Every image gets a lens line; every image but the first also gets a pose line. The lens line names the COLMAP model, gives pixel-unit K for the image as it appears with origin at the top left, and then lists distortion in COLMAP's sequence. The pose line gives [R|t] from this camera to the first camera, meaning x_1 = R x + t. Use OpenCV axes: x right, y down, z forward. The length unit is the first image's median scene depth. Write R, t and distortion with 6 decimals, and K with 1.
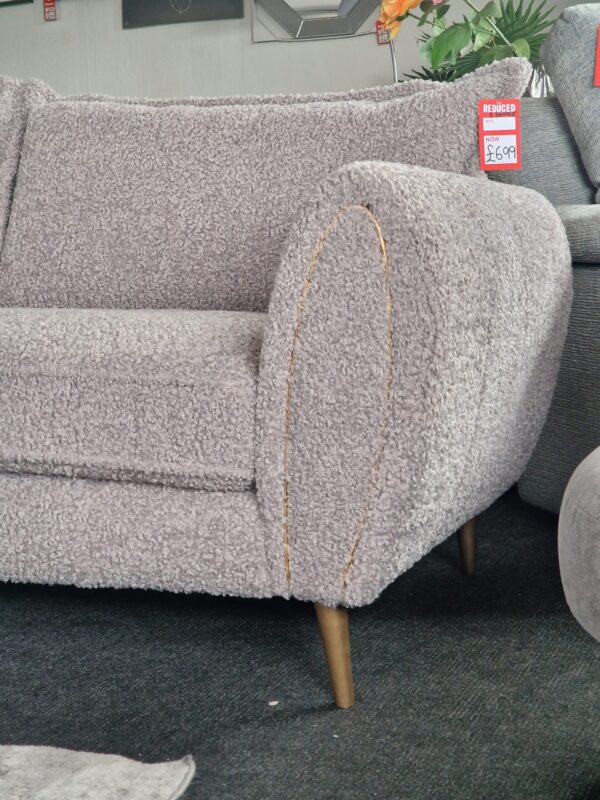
lens RADIAL K [[1552.5, 0, 300.0], [0, 1552.5, 400.0], [0, 0, 1]] dist [0.089562, -0.025361]
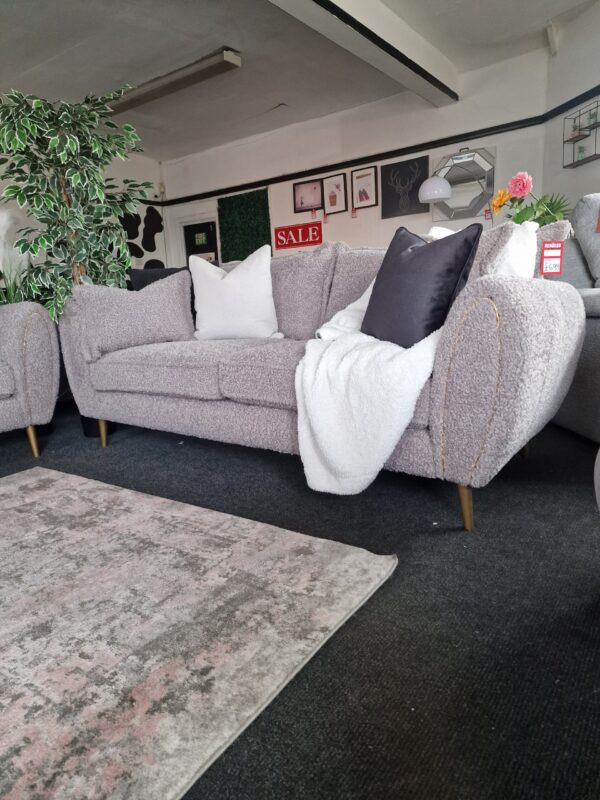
lens RADIAL K [[550.0, 0, 300.0], [0, 550.0, 400.0], [0, 0, 1]] dist [0.044448, -0.002746]
pose [[0.967035, 0.030158, -0.252850, -0.009316], [-0.010073, 0.996715, 0.080356, -0.043395], [0.254442, -0.075160, 0.964163, 0.209884]]
